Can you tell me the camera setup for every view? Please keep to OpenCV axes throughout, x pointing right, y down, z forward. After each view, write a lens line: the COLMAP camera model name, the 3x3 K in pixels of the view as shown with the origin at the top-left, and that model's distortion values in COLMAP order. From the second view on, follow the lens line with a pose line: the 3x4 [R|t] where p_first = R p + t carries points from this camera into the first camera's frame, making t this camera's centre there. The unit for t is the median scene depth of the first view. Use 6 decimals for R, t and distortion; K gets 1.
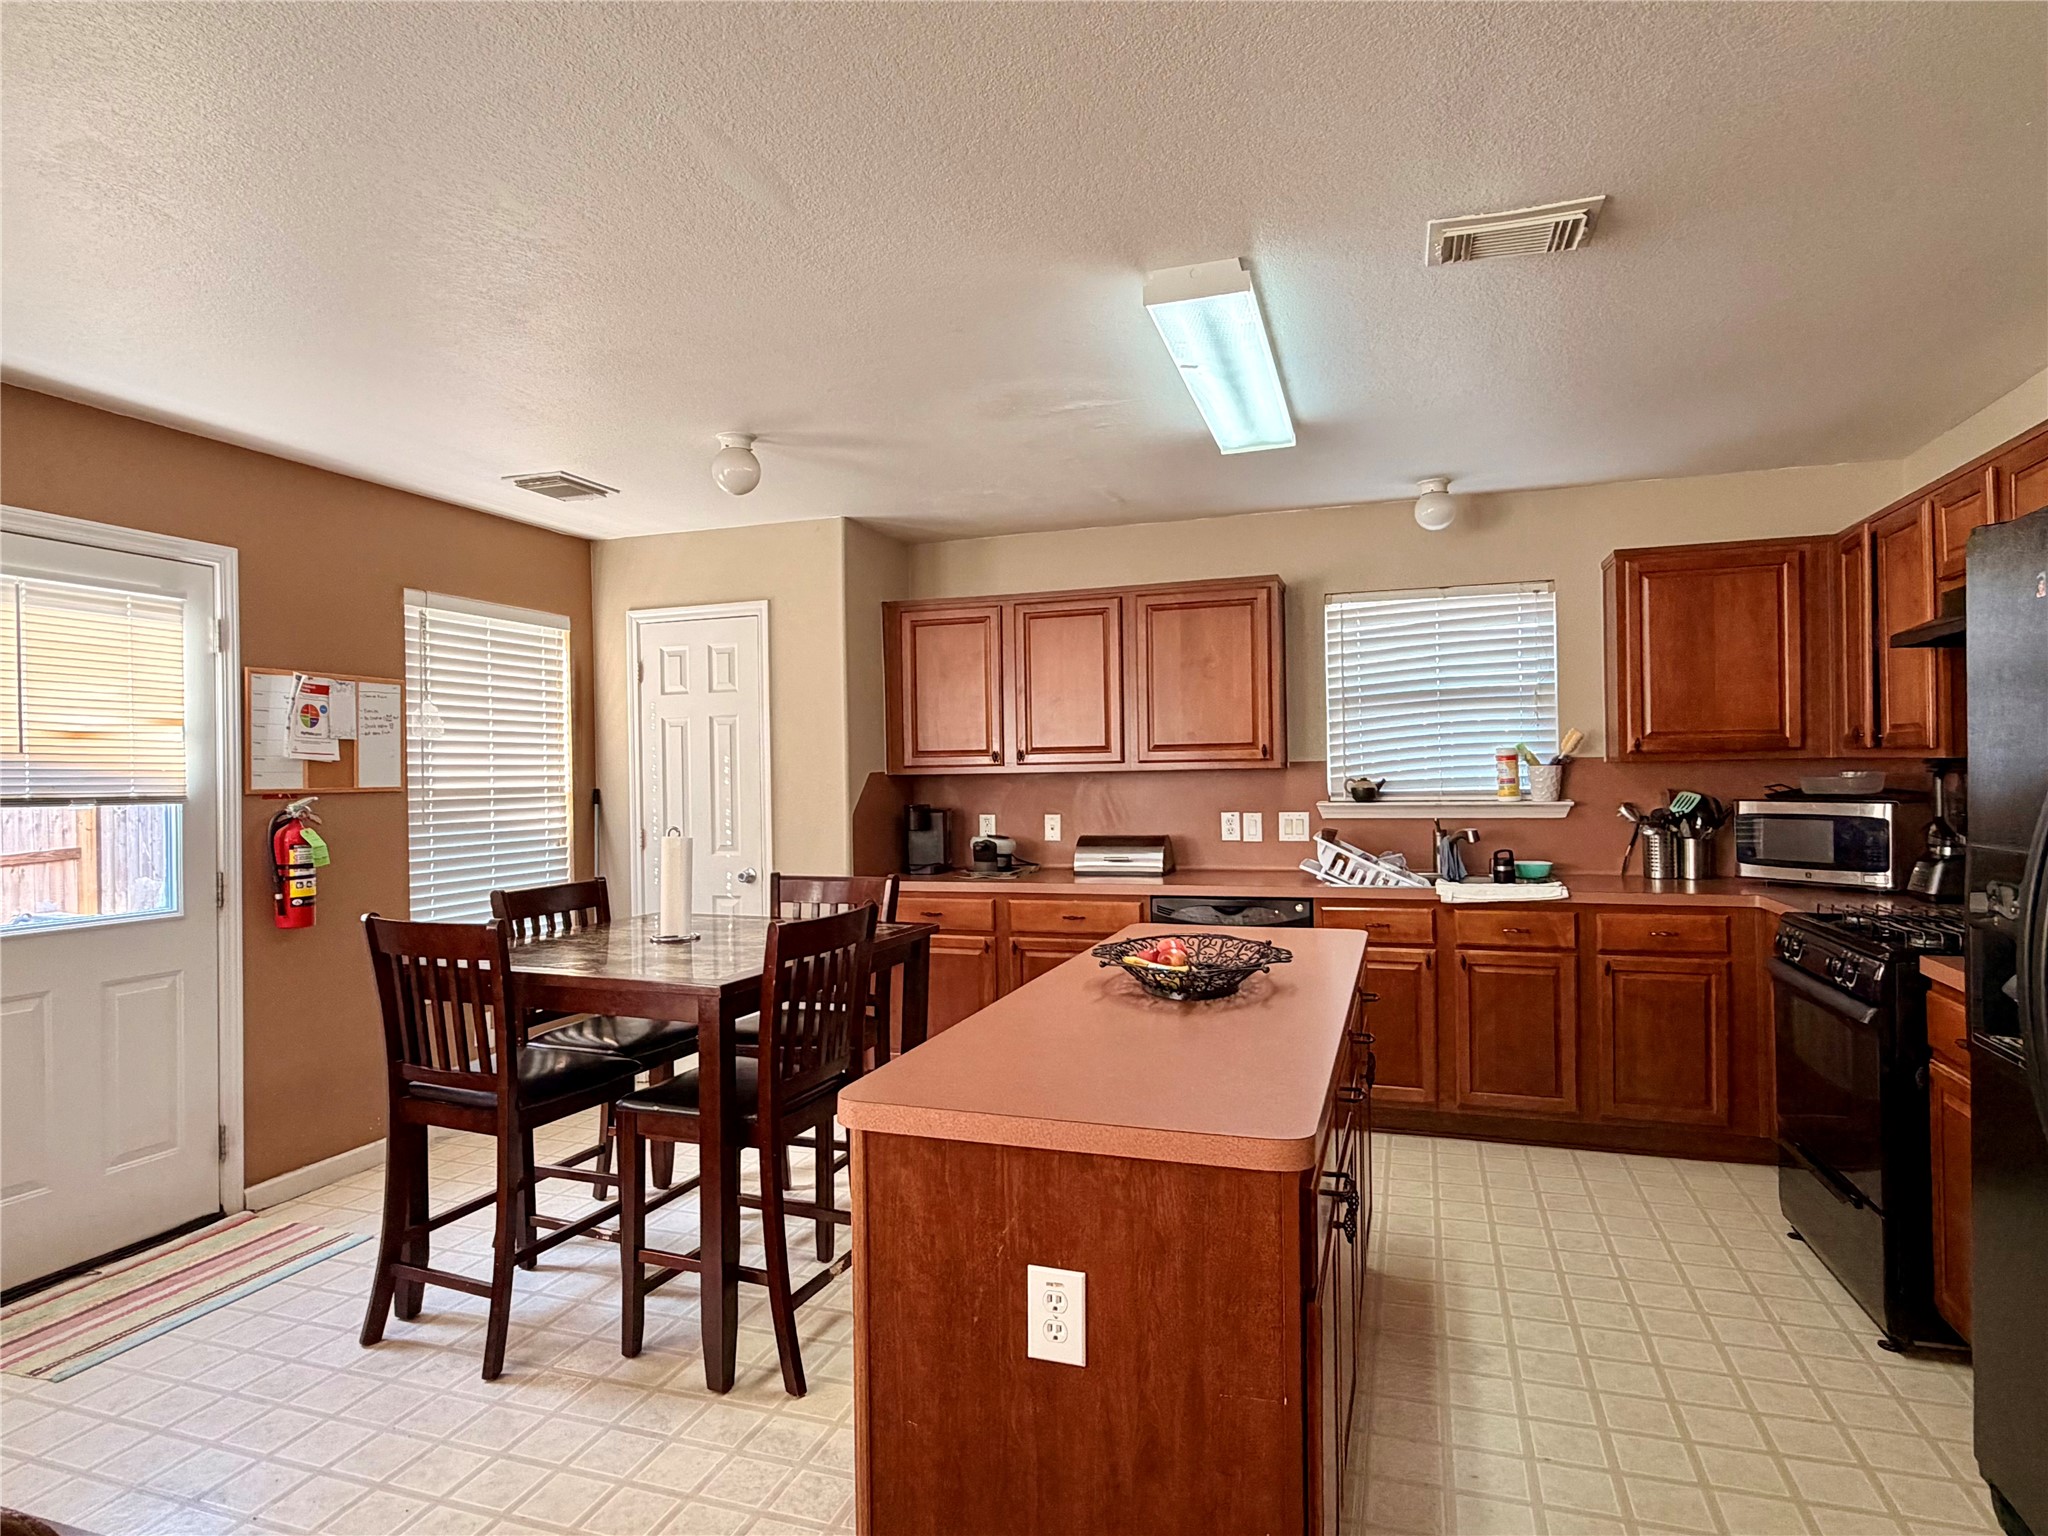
lens RADIAL K [[1142.0, 0, 1024.0], [0, 1142.0, 768.0], [0, 0, 1]] dist [0.001211, -0.000950]
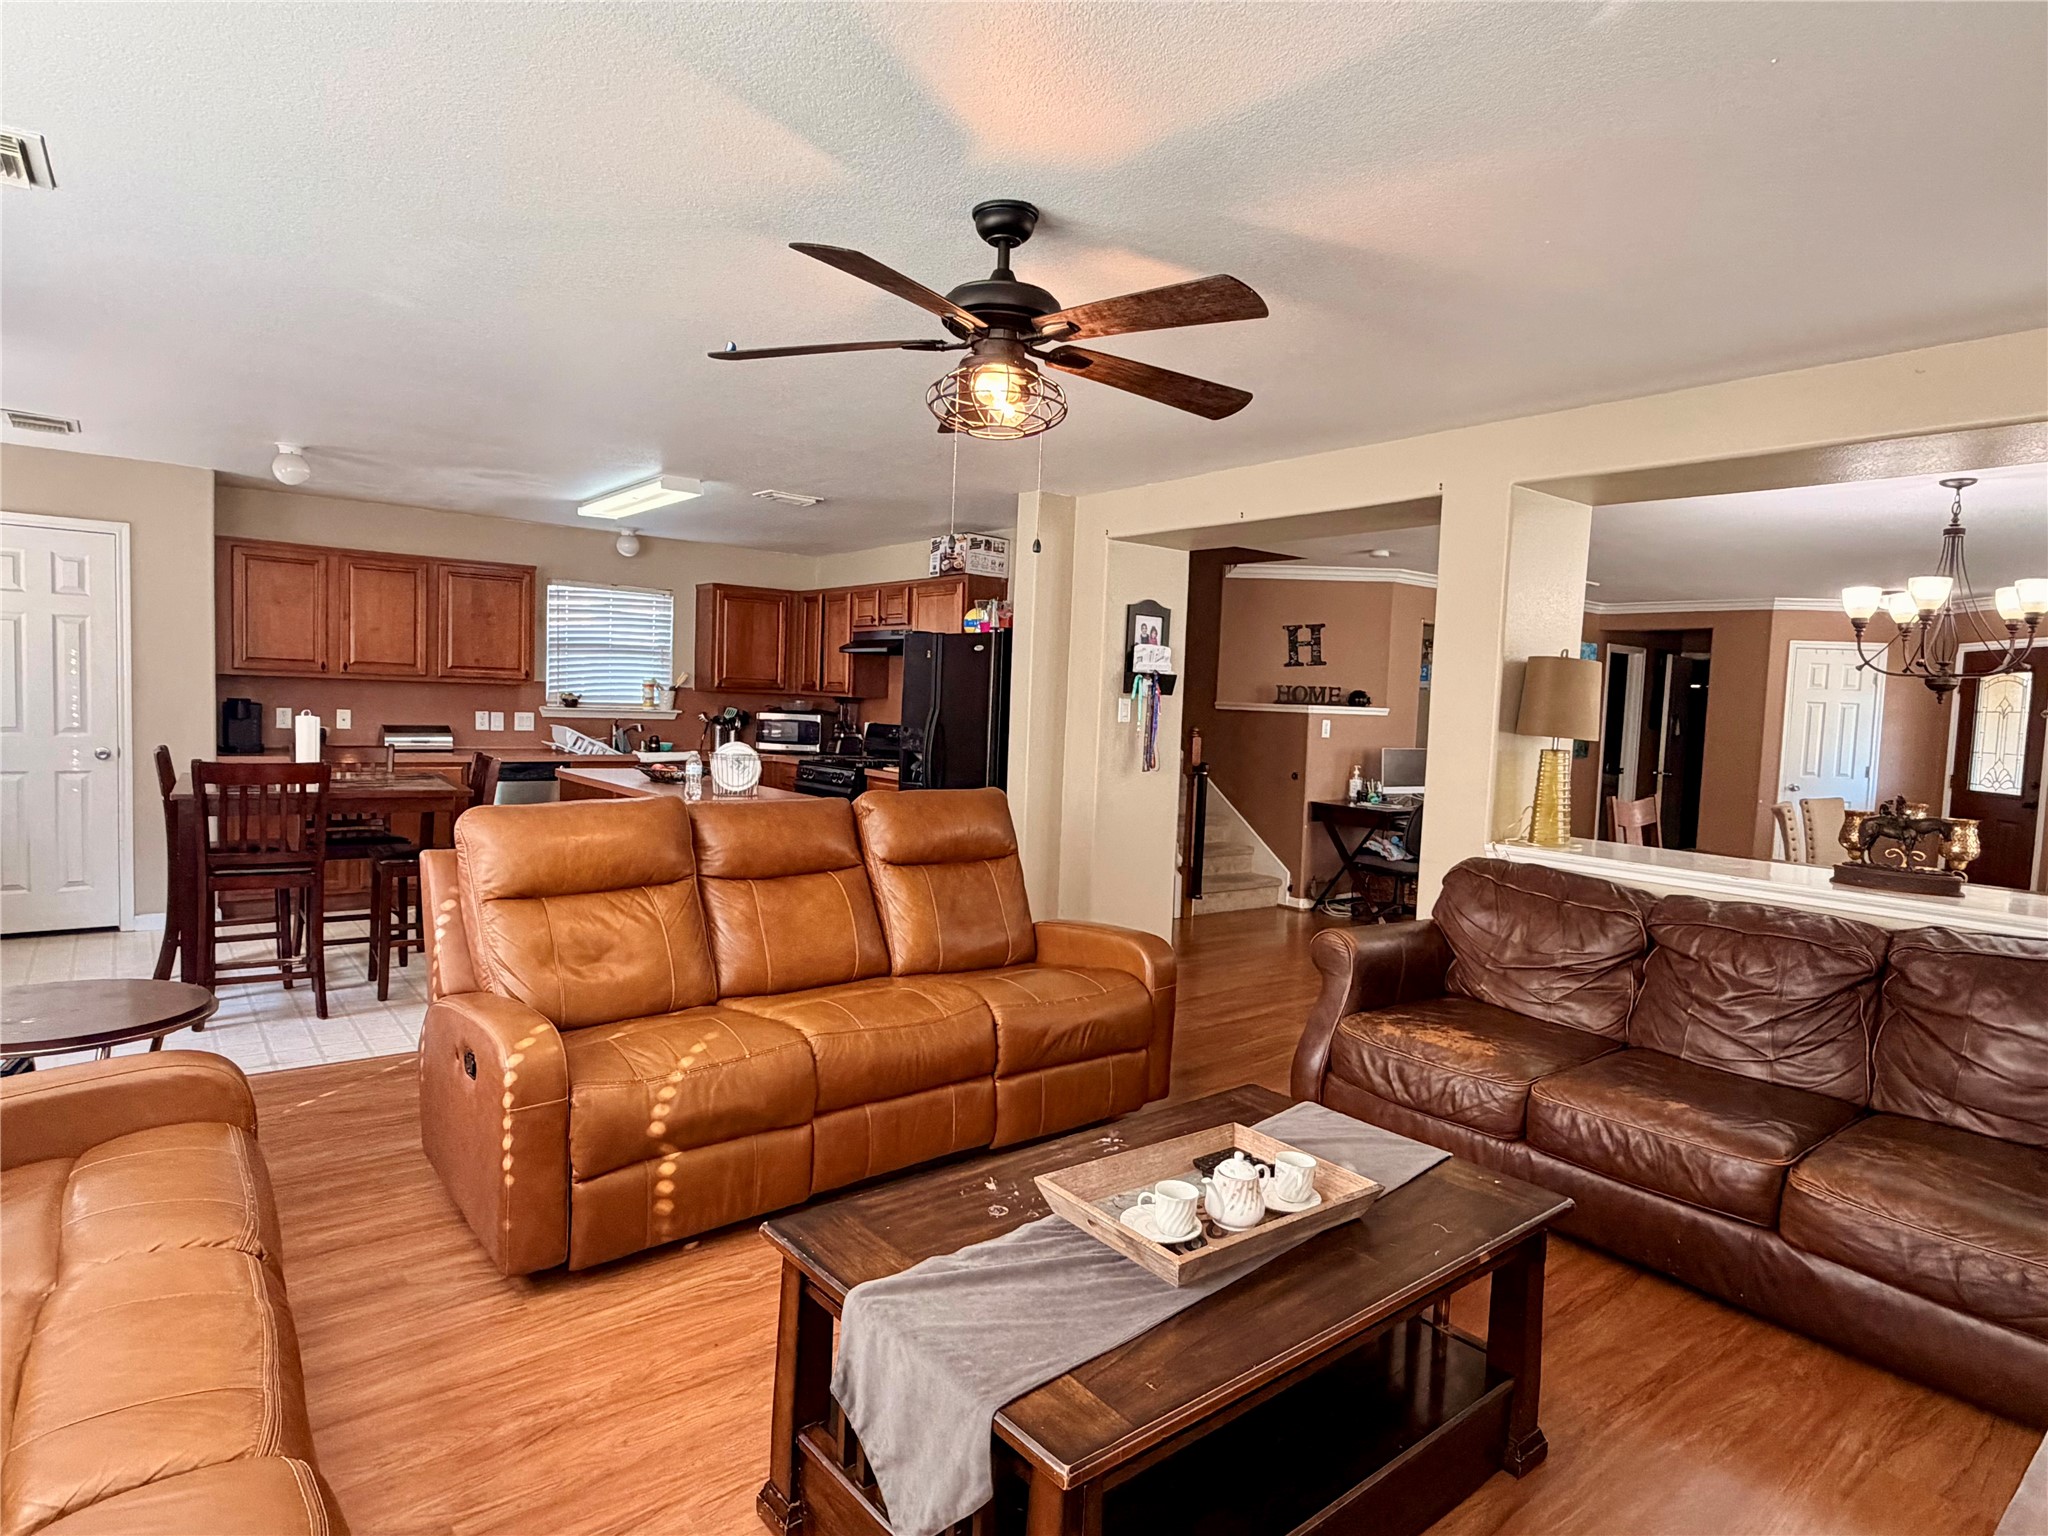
lens RADIAL K [[1172.0, 0, 1024.0], [0, 1172.0, 768.0], [0, 0, 1]] dist [0.002608, -0.000514]
pose [[0.537315, -0.012675, 0.843286, -0.799731], [-0.048759, 0.997748, 0.046064, 0.006715], [-0.841971, -0.065869, 0.535487, -0.486087]]
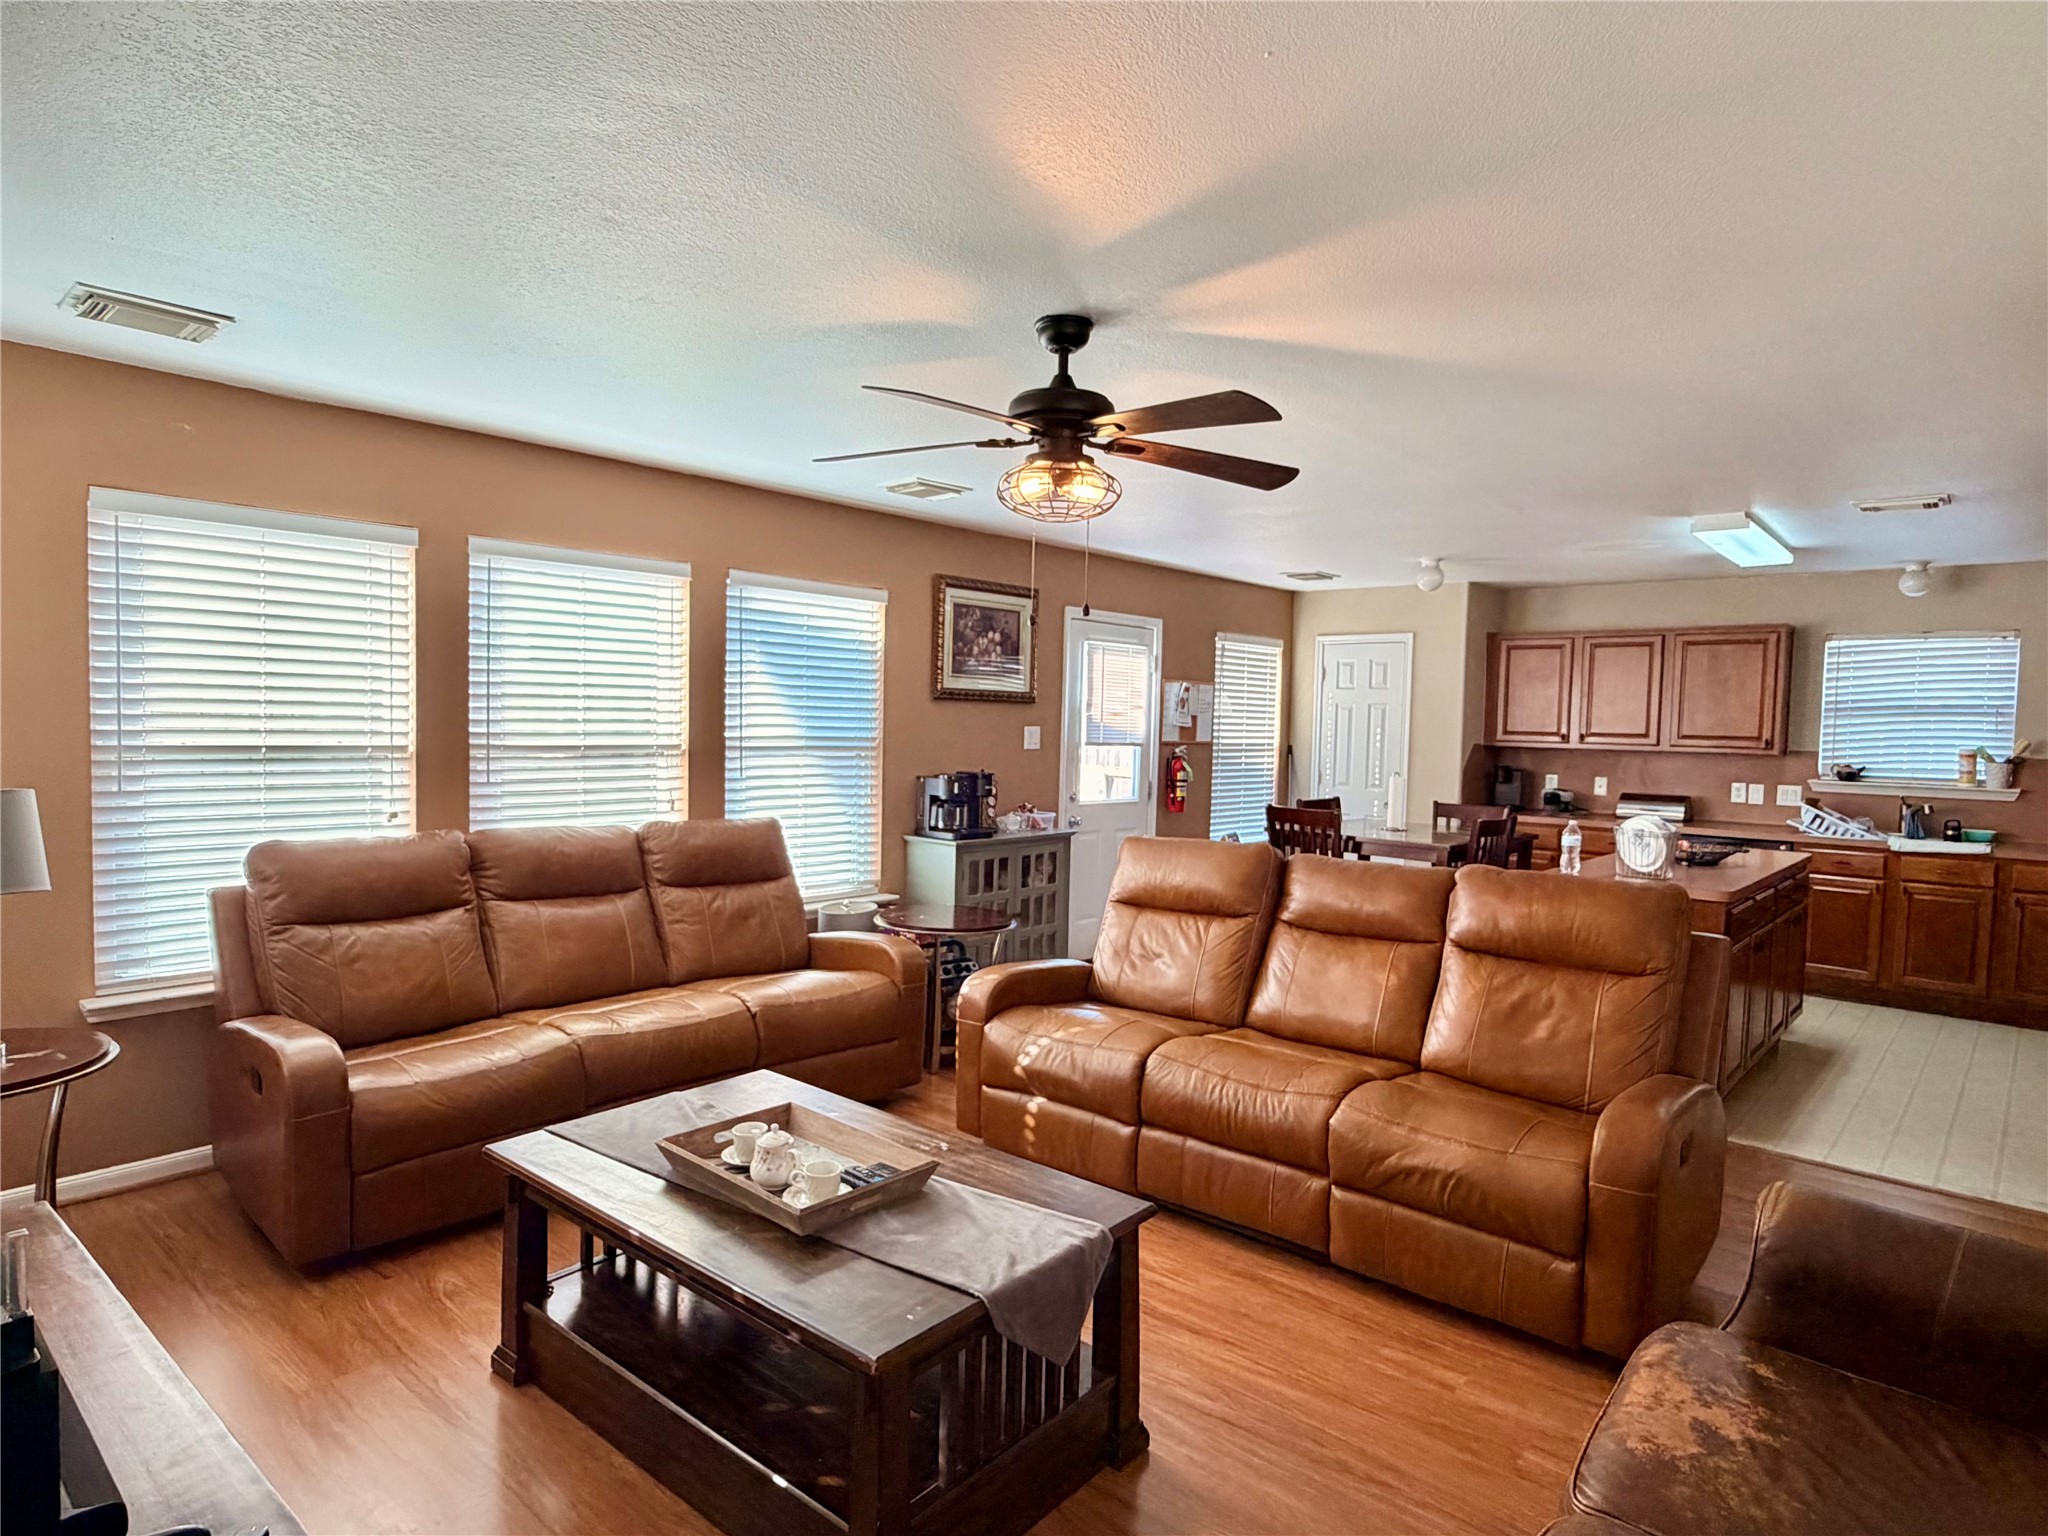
lens RADIAL K [[1172.0, 0, 1024.0], [0, 1172.0, 768.0], [0, 0, 1]] dist [0.002608, -0.000514]
pose [[0.921544, 0.055885, -0.384231, -0.089771], [-0.038438, 0.997857, 0.052946, -0.025573], [0.386367, -0.034024, 0.921717, -0.764155]]
